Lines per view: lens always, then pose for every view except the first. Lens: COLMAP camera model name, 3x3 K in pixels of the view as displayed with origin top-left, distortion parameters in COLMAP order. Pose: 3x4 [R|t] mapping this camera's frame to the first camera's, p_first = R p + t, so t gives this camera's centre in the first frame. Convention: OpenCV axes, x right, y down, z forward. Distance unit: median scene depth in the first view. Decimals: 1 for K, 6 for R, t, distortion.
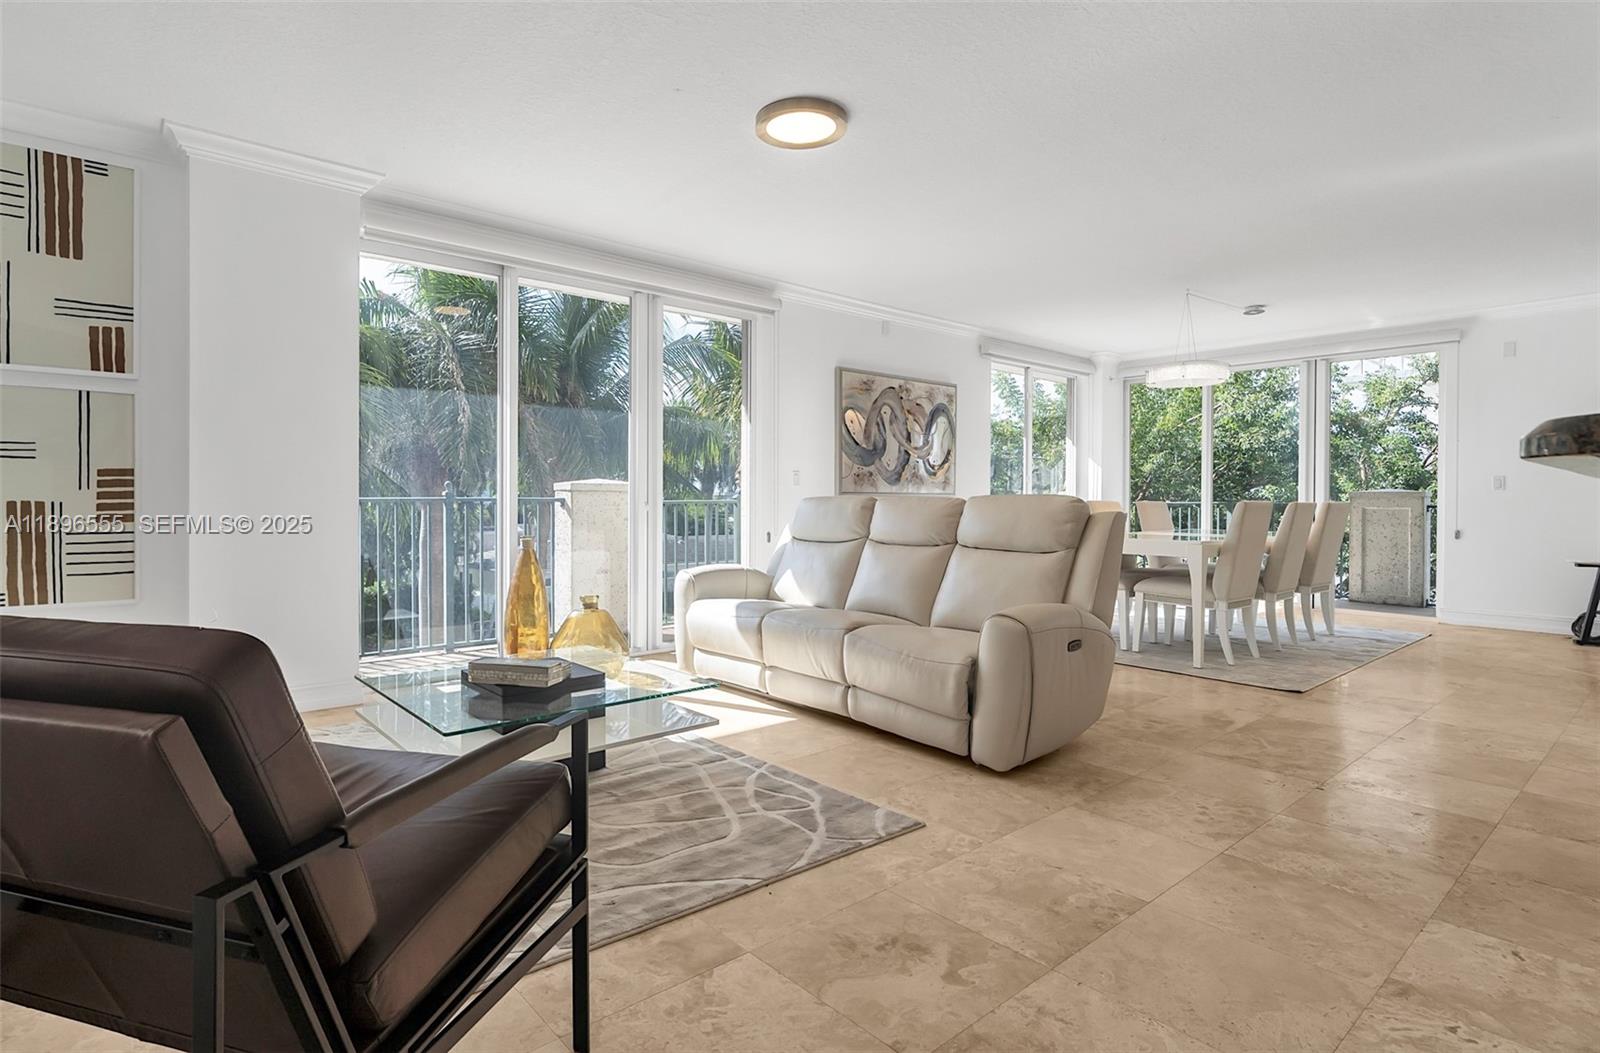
lens RADIAL K [[808.6, 0, 716.3], [0, 808.6, 503.9], [0, 0, 1]] dist [-0.002094, 0.001425]
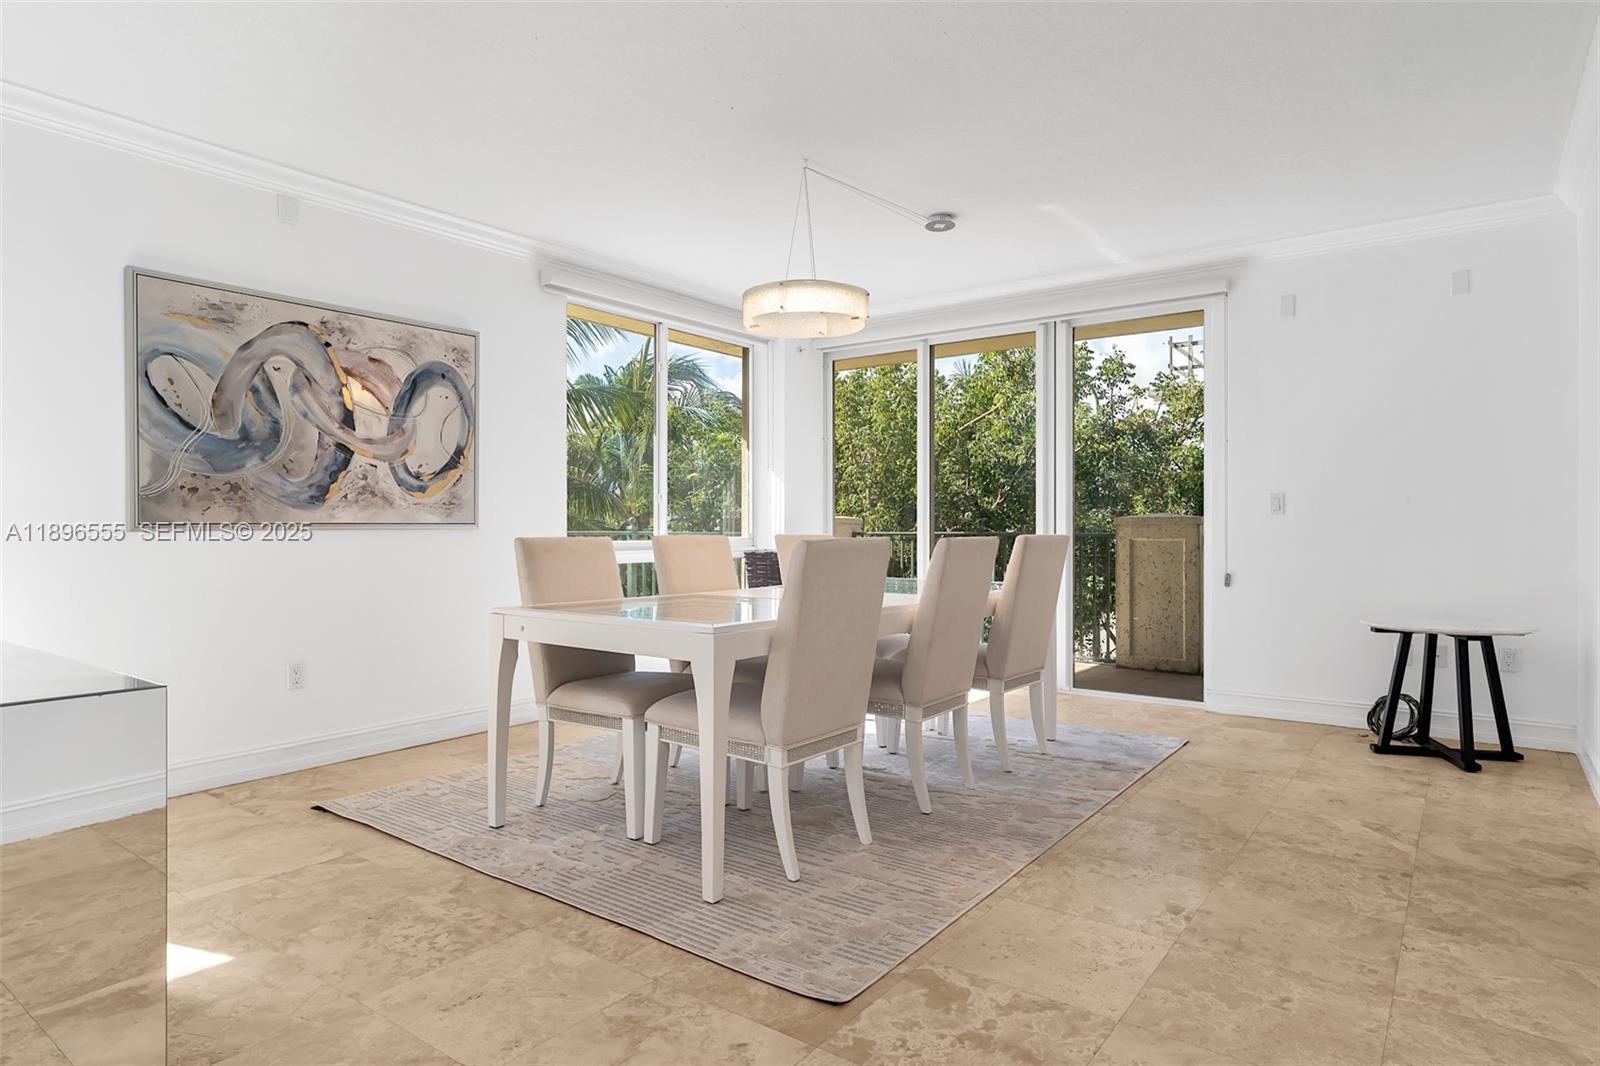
lens RADIAL K [[902.6, 0, 771.8], [0, 902.6, 528.2], [0, 0, 1]] dist [-0.002300, -0.001022]
pose [[0.972746, -0.006985, 0.231769, 0.370457], [0.007996, 0.999962, -0.003425, -0.006163], [-0.231736, 0.005185, 0.972765, 0.353363]]
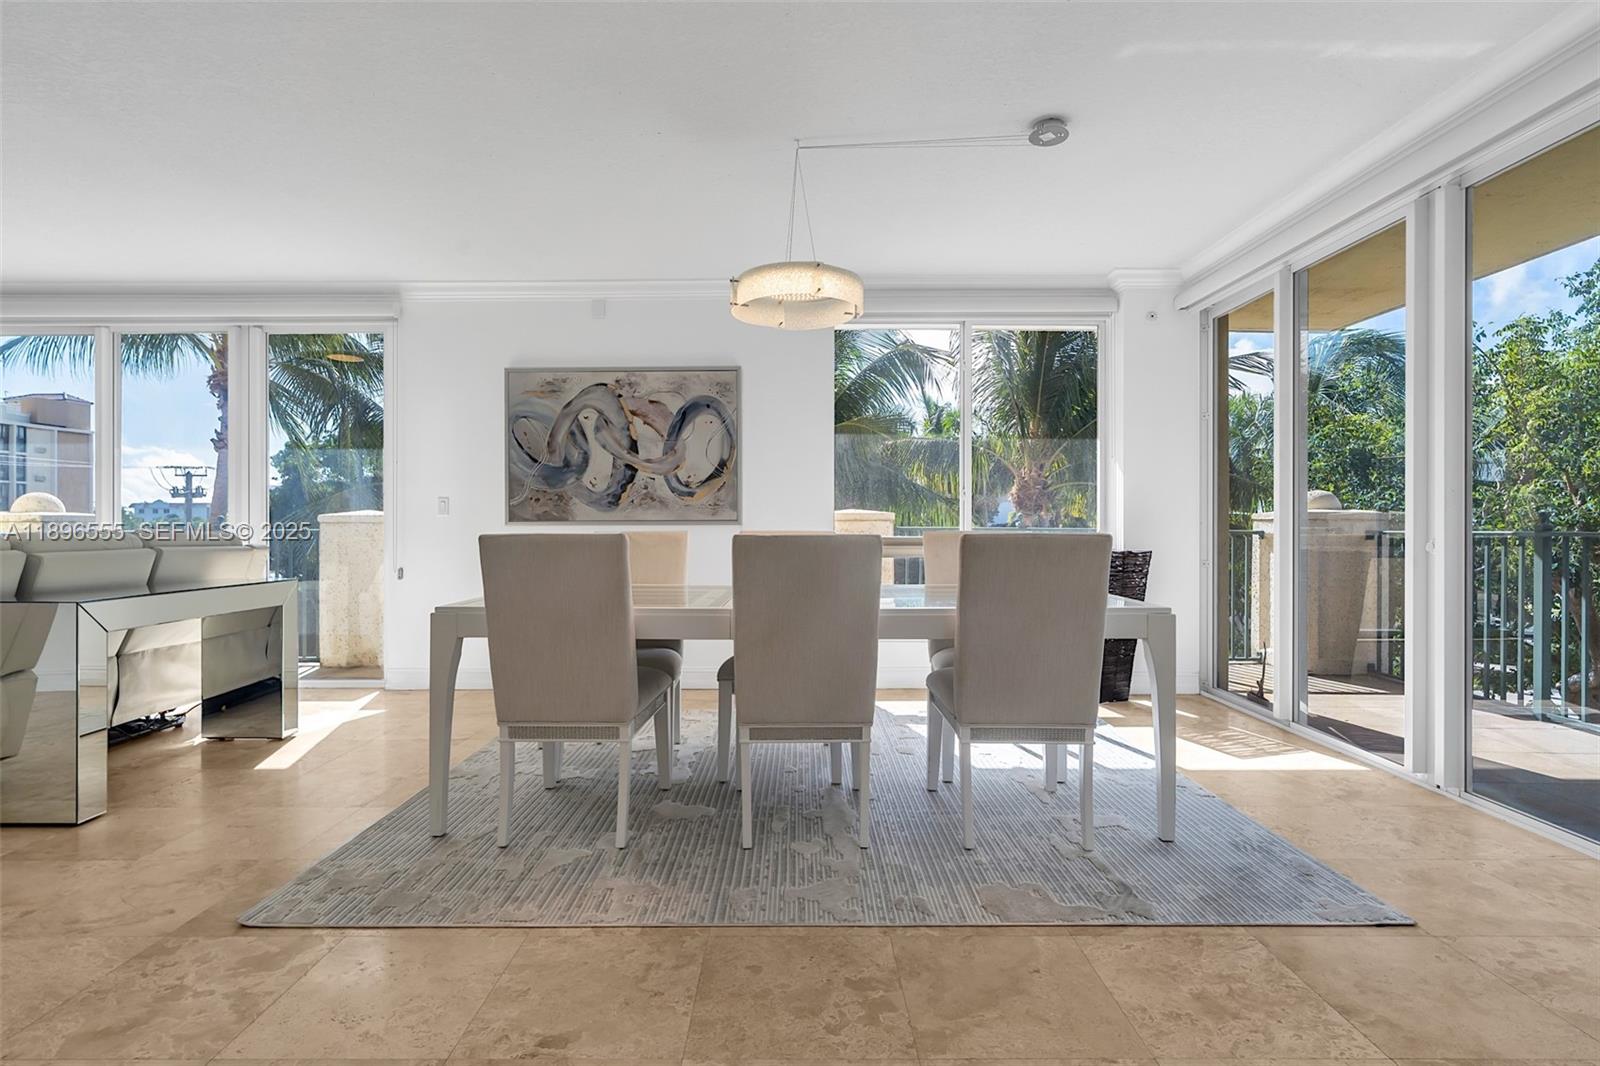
lens RADIAL K [[776.6, 0, 797.5], [0, 776.6, 521.8], [0, 0, 1]] dist [-0.006153, 0.002097]
pose [[0.775896, -0.009454, -0.630790, 0.808368], [0.002555, 0.999927, -0.011844, -0.003589], [0.630855, 0.007578, 0.775864, 0.533822]]
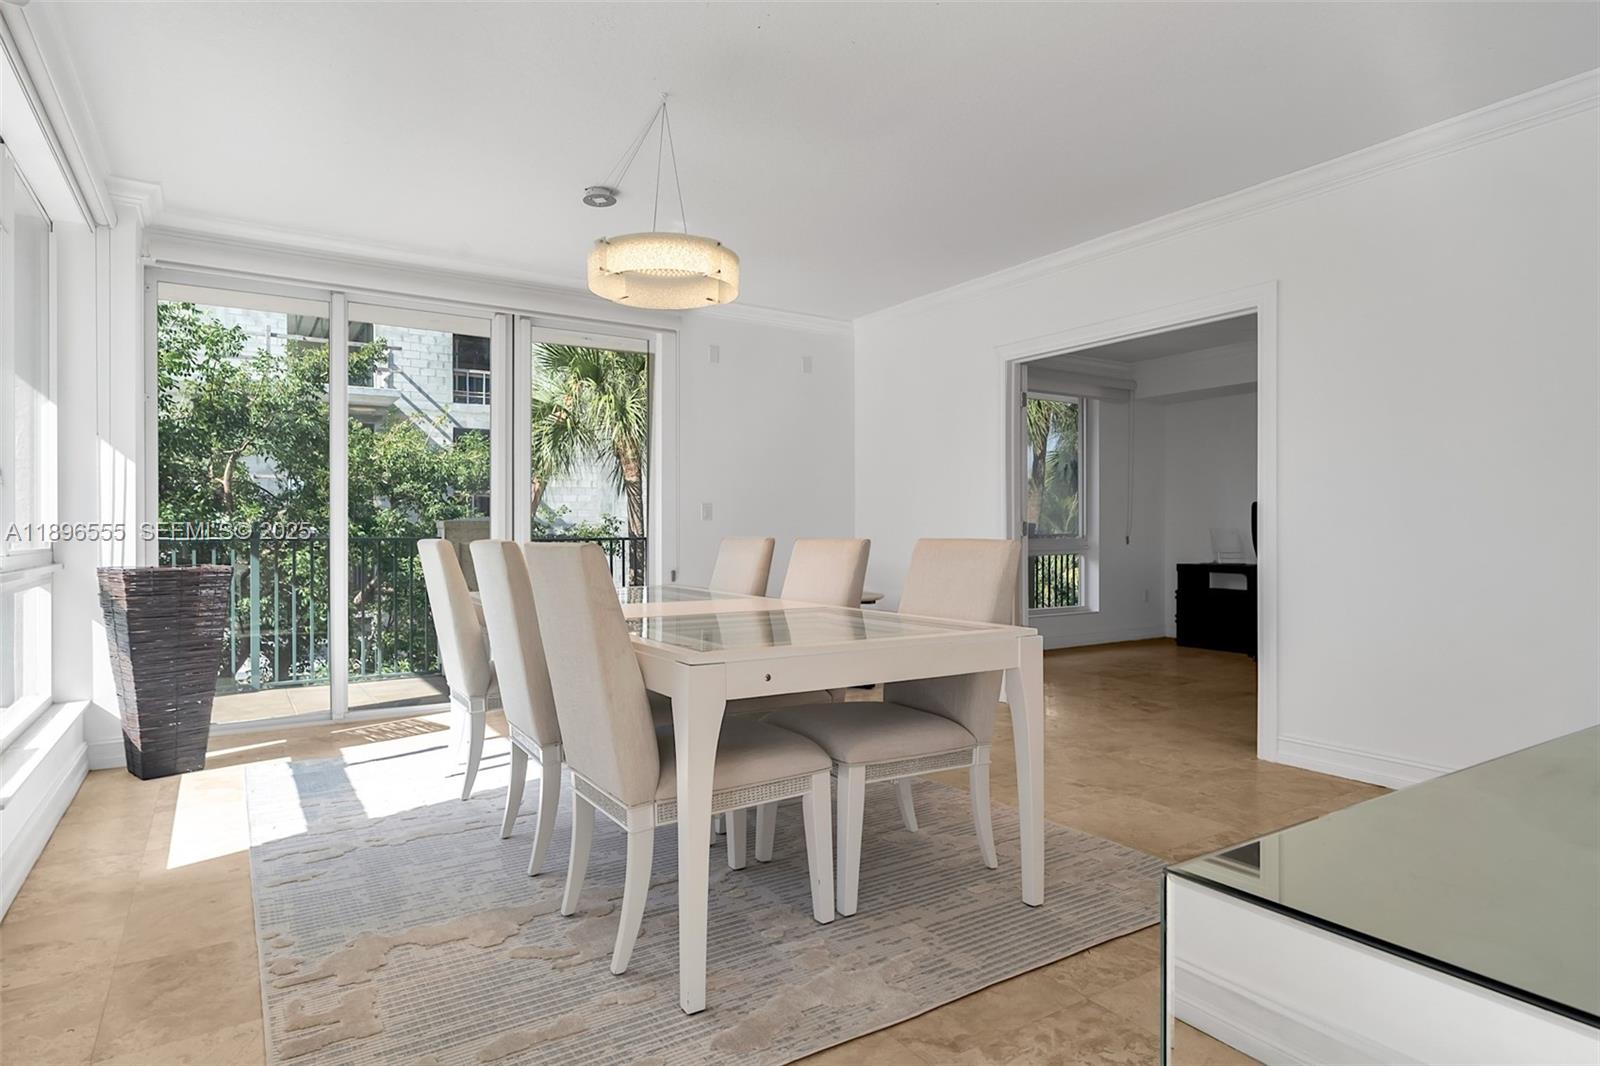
lens RADIAL K [[902.6, 0, 793.9], [0, 902.6, 534.9], [0, 0, 1]] dist [-0.002300, -0.001022]
pose [[0.106880, -0.006179, 0.994253, 0.061273], [0.010574, 0.999931, 0.005077, -0.006629], [-0.994216, 0.009971, 0.106938, 0.774071]]
